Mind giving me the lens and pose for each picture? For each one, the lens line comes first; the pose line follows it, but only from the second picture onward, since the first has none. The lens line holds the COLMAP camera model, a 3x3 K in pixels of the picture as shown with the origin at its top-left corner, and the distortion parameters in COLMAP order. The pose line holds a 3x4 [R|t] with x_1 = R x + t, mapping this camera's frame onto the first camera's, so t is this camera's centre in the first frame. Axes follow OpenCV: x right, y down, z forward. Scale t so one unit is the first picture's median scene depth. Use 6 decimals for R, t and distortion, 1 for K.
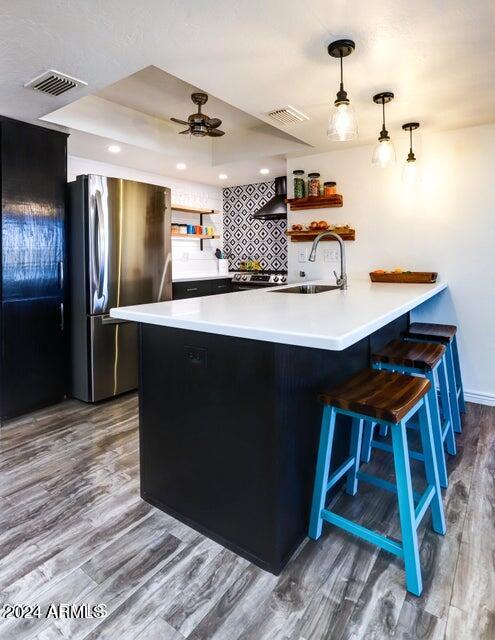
lens RADIAL K [[373.0, 0, 247.3], [0, 373.0, 254.8], [0, 0, 1]] dist [-0.067090, 0.026616]
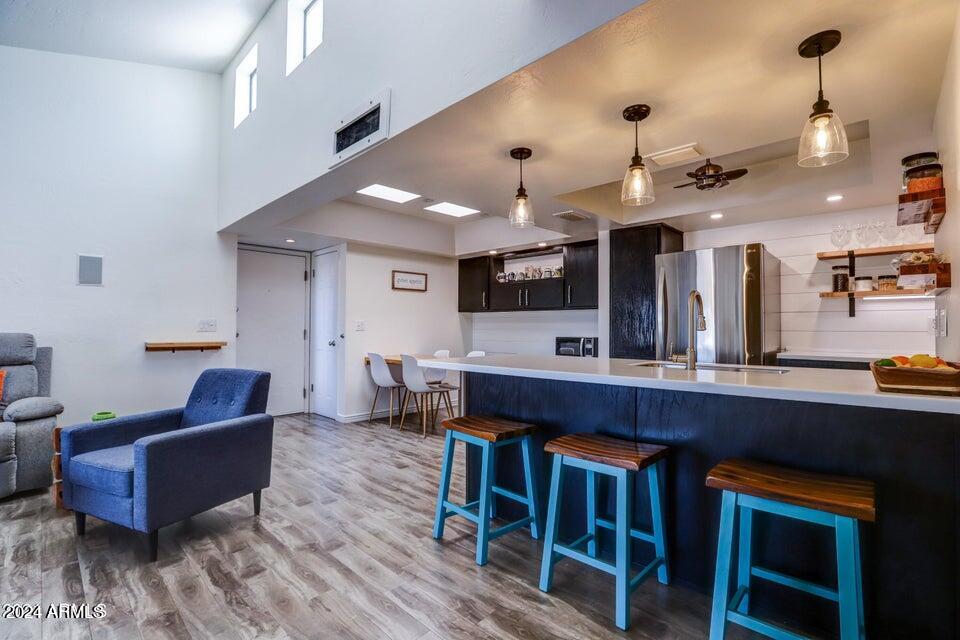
lens RADIAL K [[435.9, 0, 480.0], [0, 435.9, 320.0], [0, 0, 1]] dist [-0.036104, 0.000321]
pose [[-0.146185, -0.013948, -0.989159, 0.987915], [-0.003772, 0.999901, -0.013542, 0.008837], [0.989250, 0.001751, -0.146223, 0.621080]]
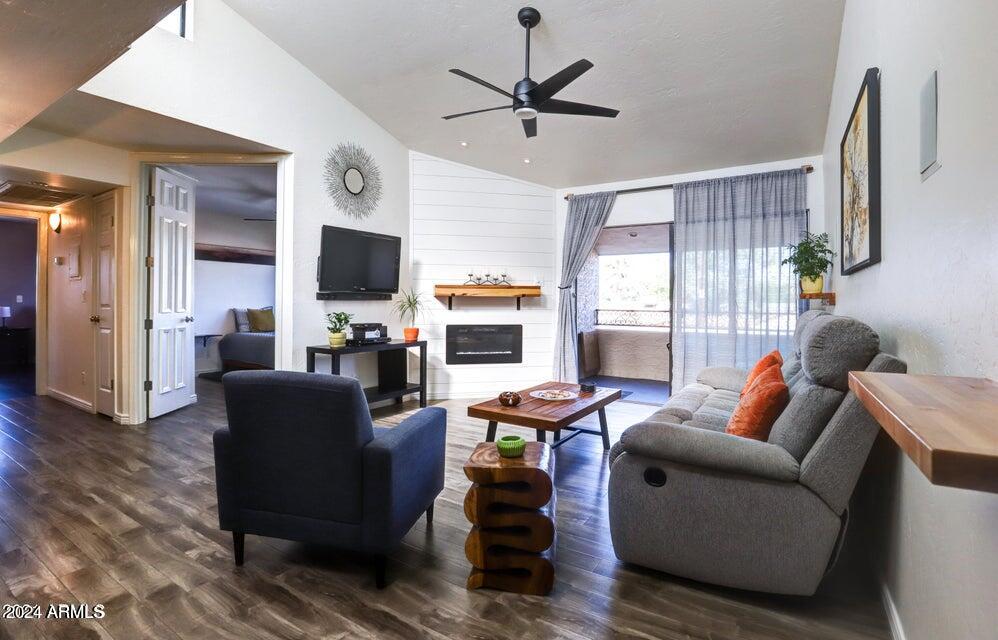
lens RADIAL K [[468.4, 0, 497.6], [0, 468.4, 300.6], [0, 0, 1]] dist [-0.067502, 0.023620]
pose [[-0.062703, 0.005391, 0.998018, -0.530739], [-0.004791, 0.999972, -0.005703, 0.014261], [-0.998021, -0.005139, -0.062675, -0.308303]]
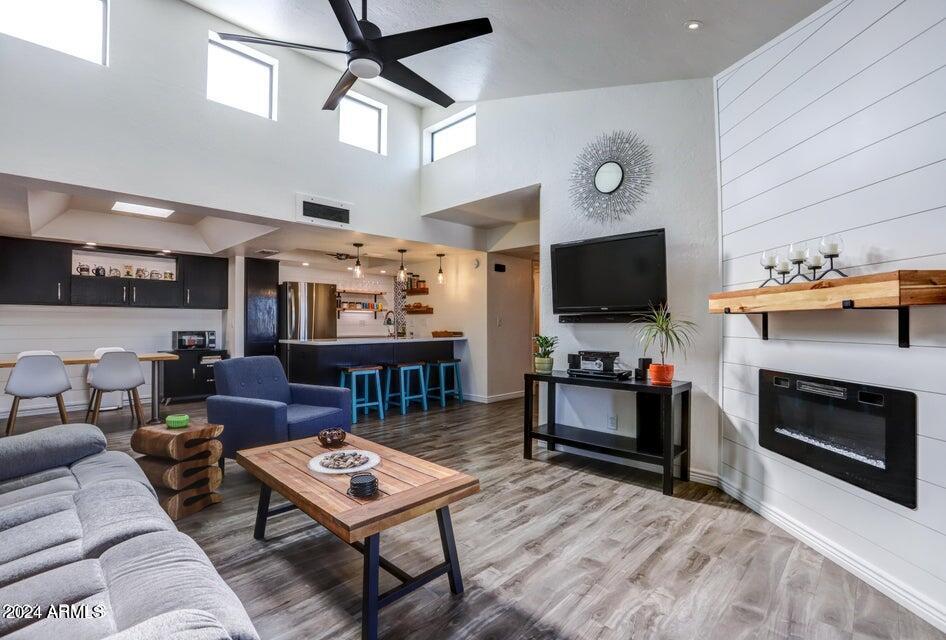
lens RADIAL K [[440.7, 0, 473.0], [0, 440.7, 320.0], [0, 0, 1]] dist [-0.024639, 0.001094]
pose [[0.988108, 0.002362, -0.153741, 0.935577], [-0.003885, 0.999946, -0.009607, 0.012511], [0.153710, 0.010090, 0.988065, -1.216981]]
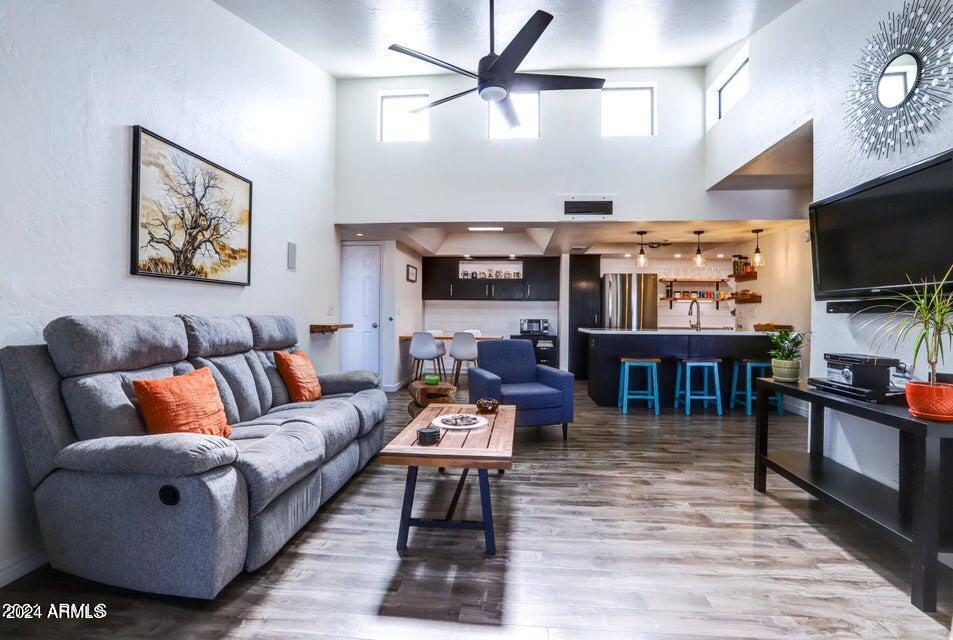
lens RADIAL K [[451.9, 0, 476.7], [0, 451.9, 311.9], [0, 0, 1]] dist [-0.000546, 0.000651]
pose [[0.515423, 0.006082, -0.856914, 1.413875], [-0.013796, 0.999904, -0.001201, 0.016011], [0.856825, 0.012441, 0.515458, -0.990751]]
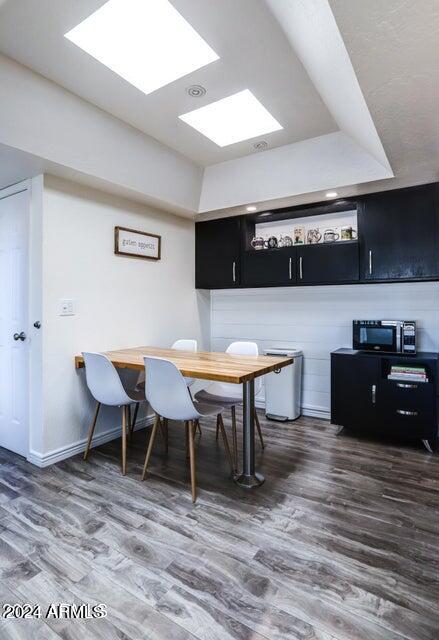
lens RADIAL K [[336.4, 0, 226.6], [0, 336.4, 301.7], [0, 0, 1]] dist [-0.038456, 0.016244]
pose [[0.057032, -0.005939, -0.998355, 0.168800], [0.005064, 0.999971, -0.005660, 0.001397], [0.998359, -0.004733, 0.057061, 0.229861]]
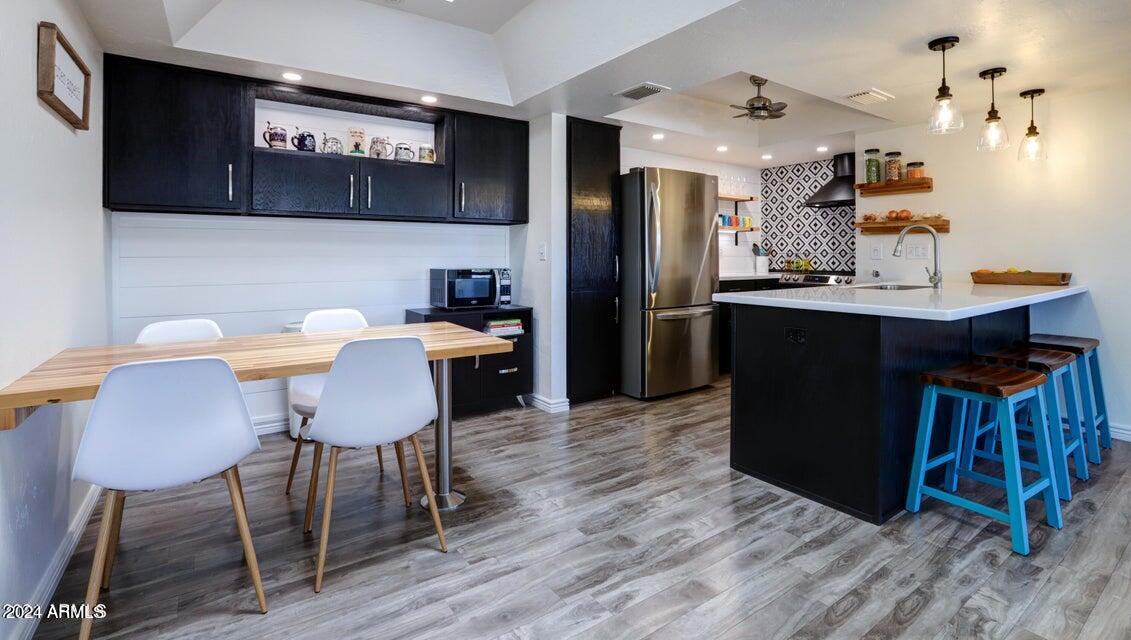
lens RADIAL K [[522.9, 0, 575.0], [0, 522.9, 256.7], [0, 0, 1]] dist [-0.057785, 0.017850]
pose [[0.944246, 0.008549, -0.329129, -0.138966], [-0.006688, 0.999955, 0.006788, 0.013137], [0.329172, -0.004208, 0.944261, -0.382704]]
